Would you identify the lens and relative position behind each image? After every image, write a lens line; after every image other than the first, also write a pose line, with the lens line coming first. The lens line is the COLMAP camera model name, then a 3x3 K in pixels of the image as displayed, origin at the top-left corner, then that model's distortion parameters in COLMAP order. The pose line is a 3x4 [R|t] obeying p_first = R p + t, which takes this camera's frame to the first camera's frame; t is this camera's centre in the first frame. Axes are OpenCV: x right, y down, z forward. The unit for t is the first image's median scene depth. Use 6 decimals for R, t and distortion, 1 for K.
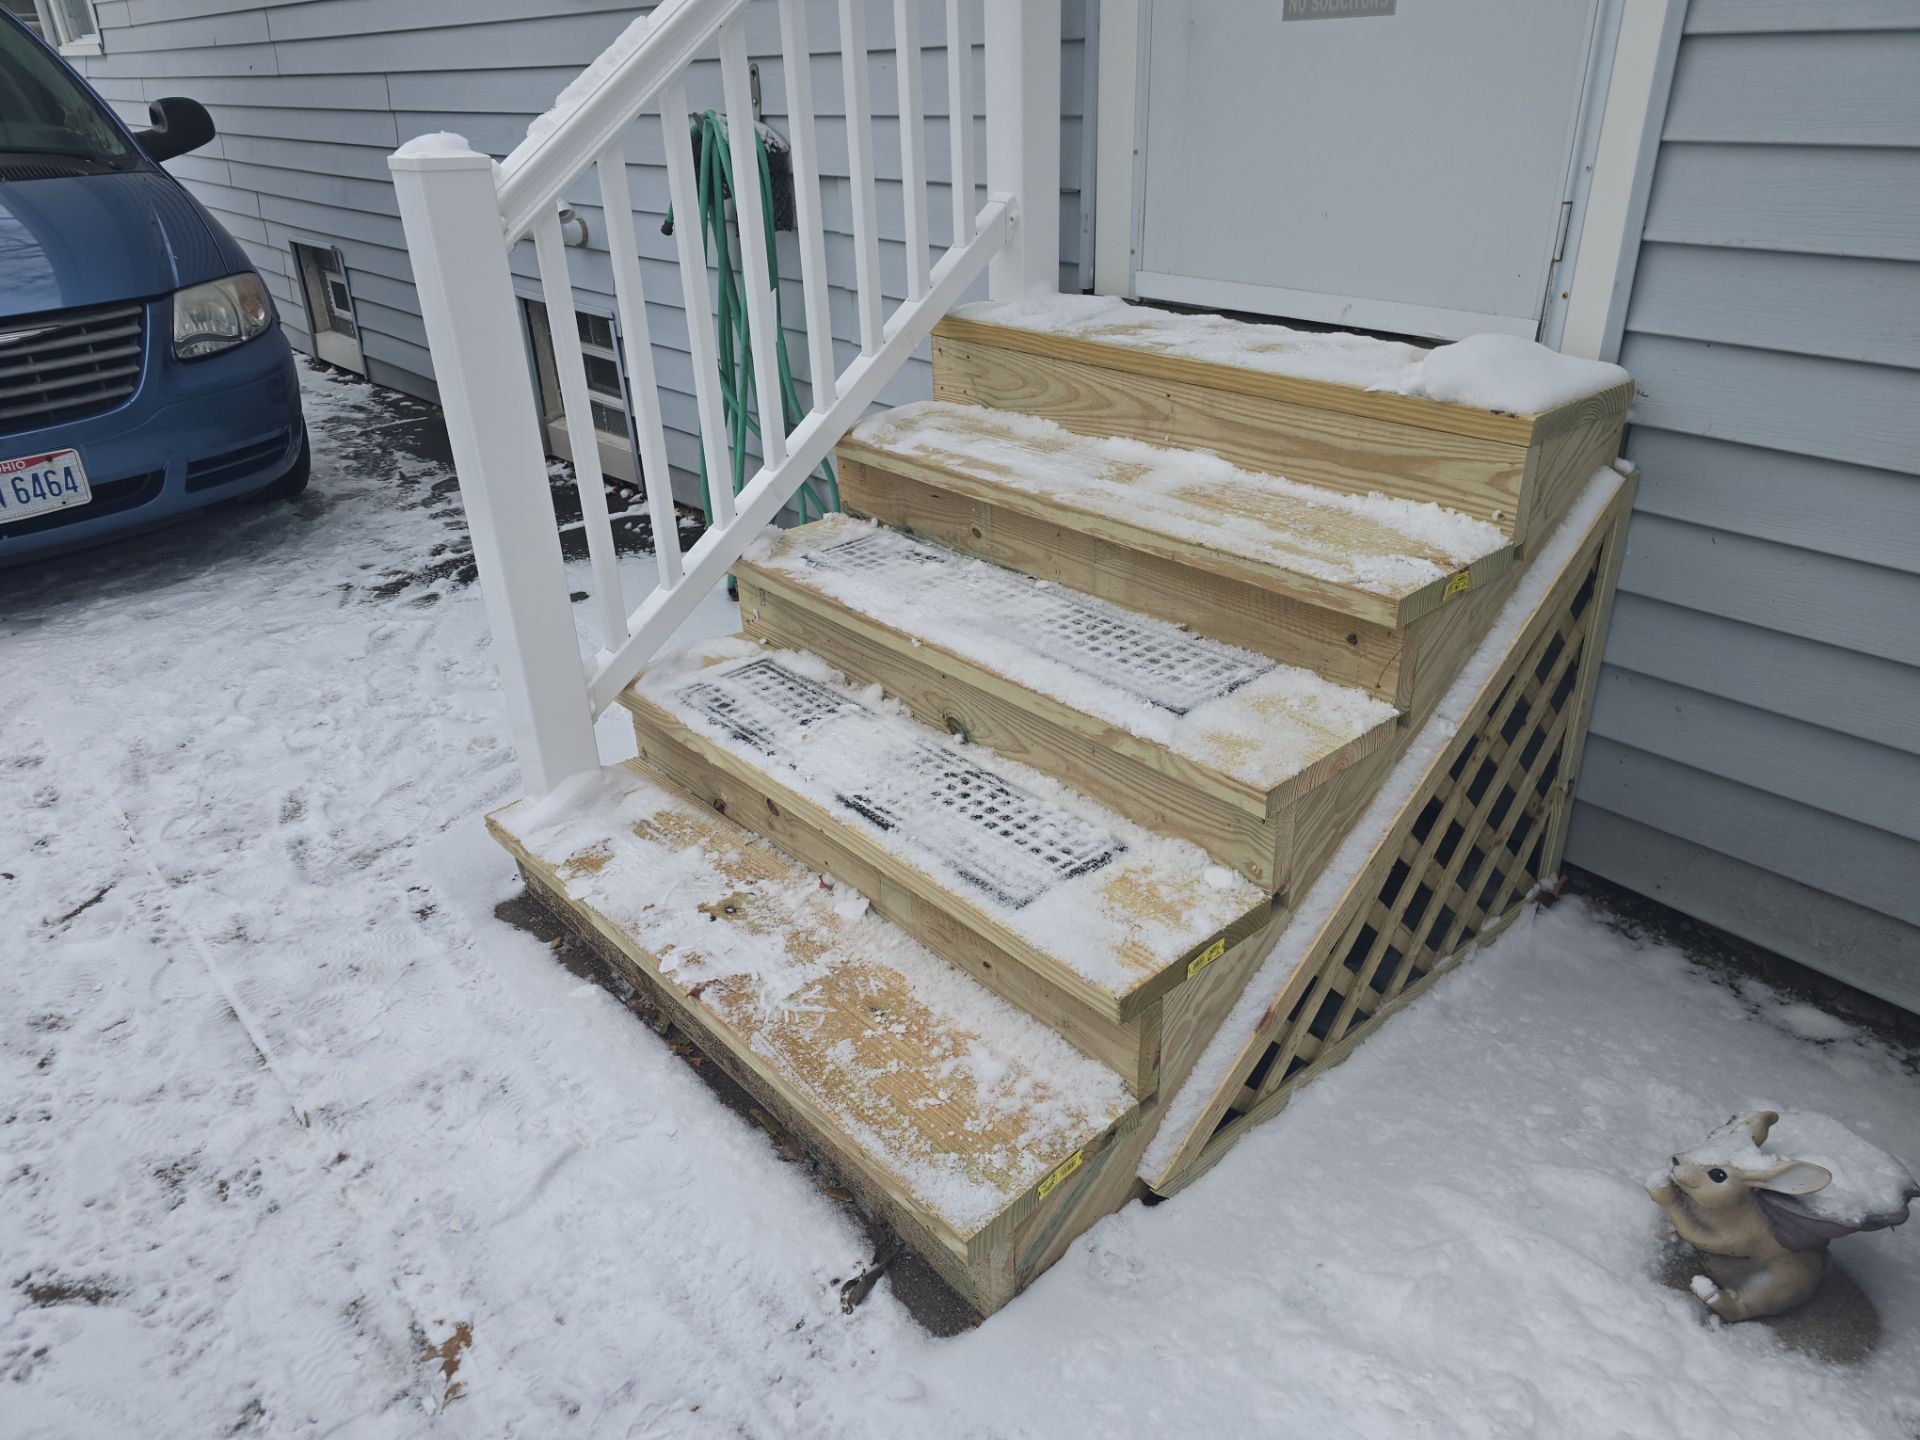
lens RADIAL K [[1250.3, 0, 960.0], [0, 1250.3, 720.0], [0, 0, 1]] dist [0.093806, -0.125846]
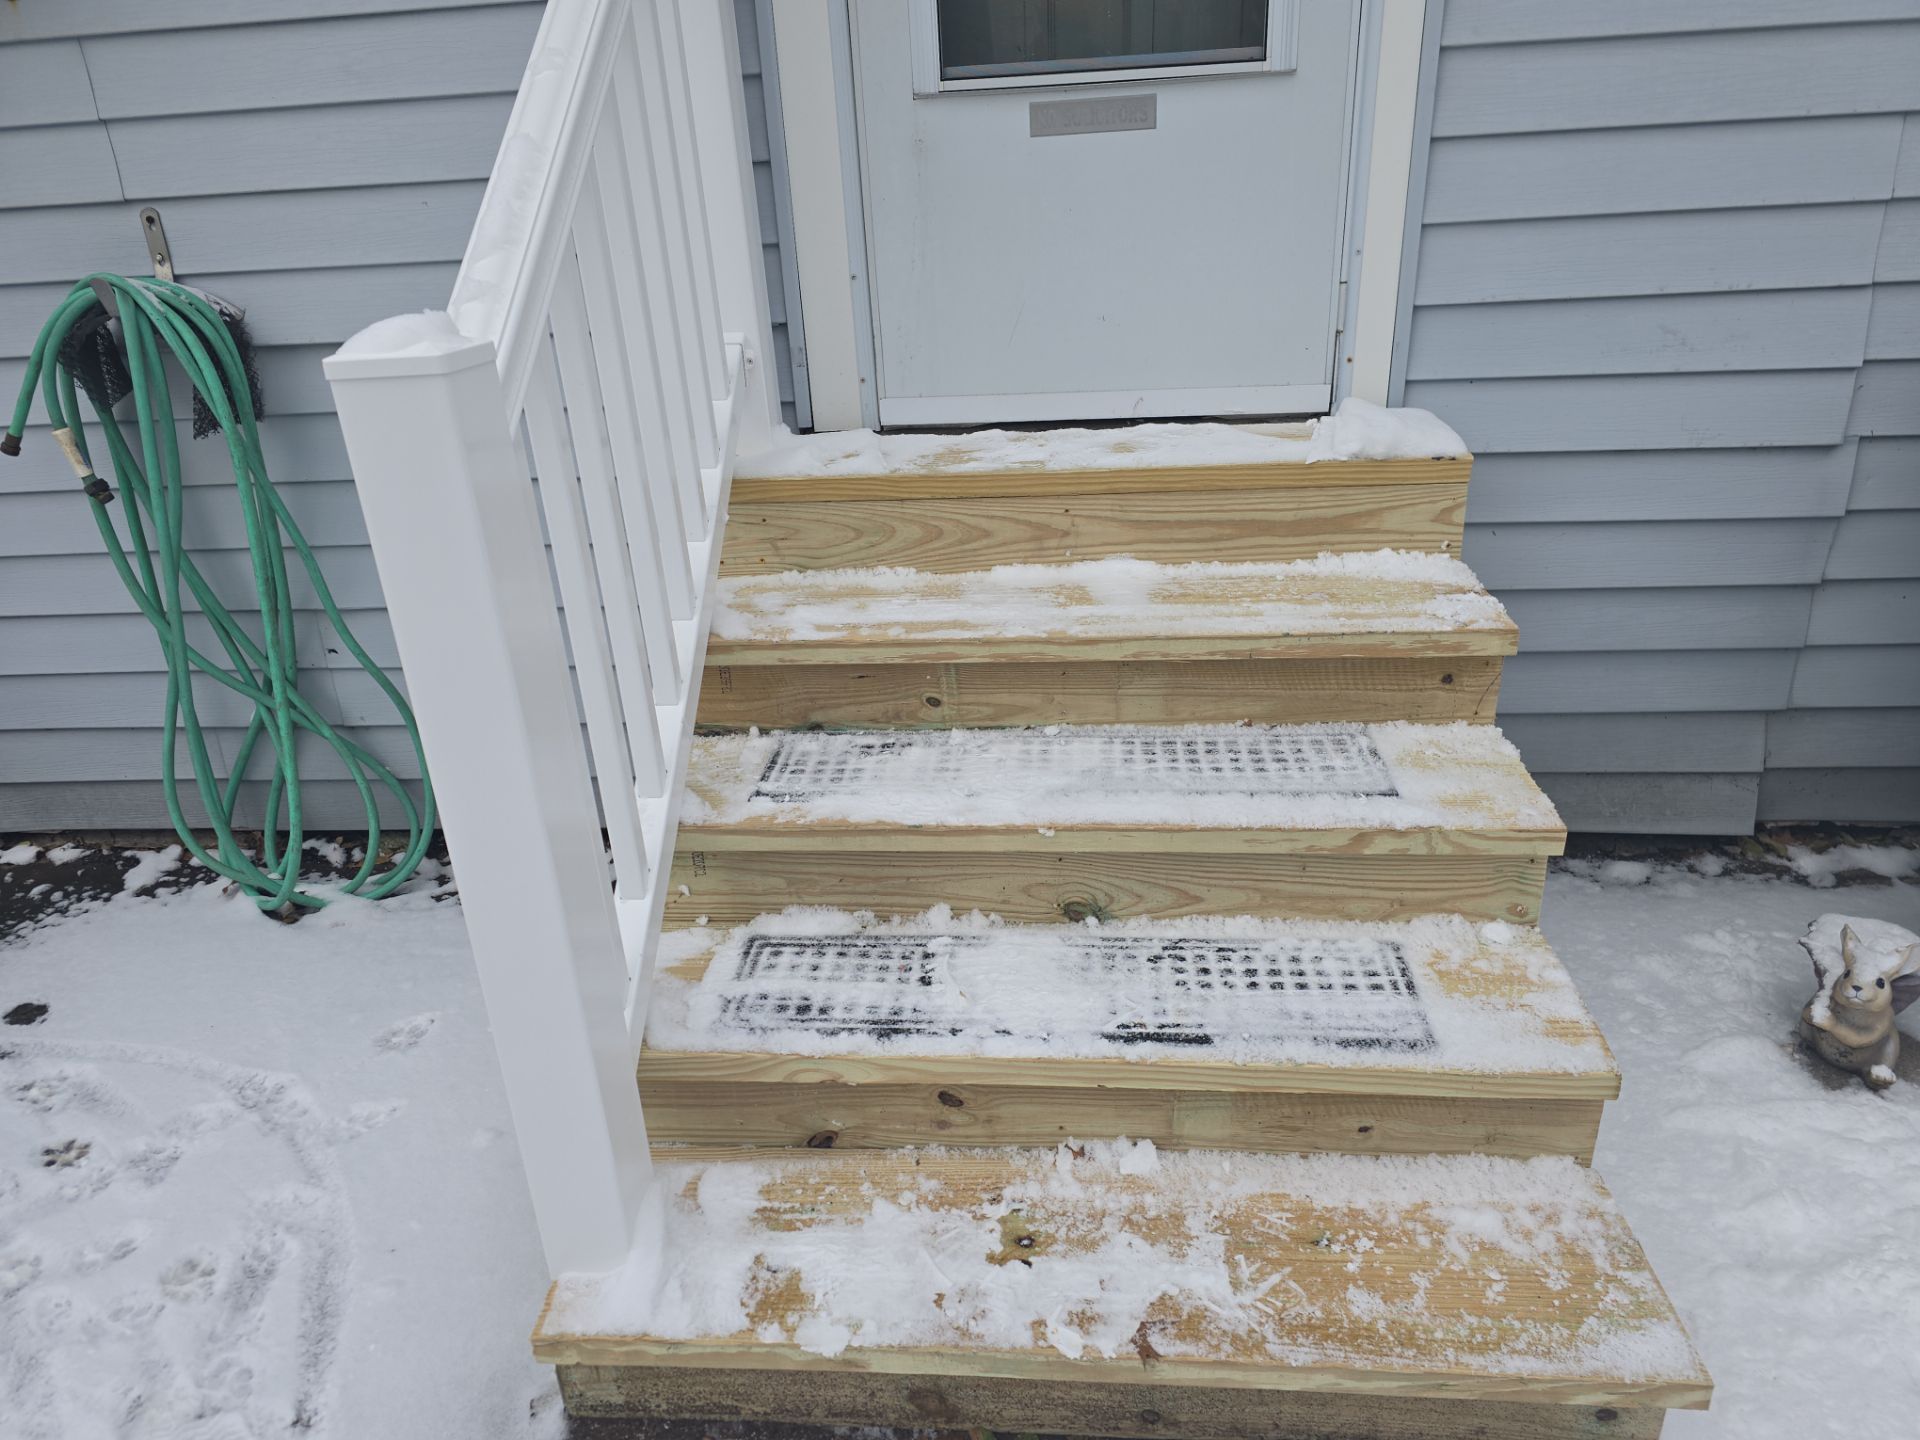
lens RADIAL K [[1250.3, 0, 960.0], [0, 1250.3, 720.0], [0, 0, 1]] dist [0.093806, -0.125846]
pose [[0.738997, -0.289679, 0.608251, -0.564548], [0.342336, 0.939056, 0.031302, -0.177204], [-0.580249, 0.185094, 0.793127, 0.338715]]
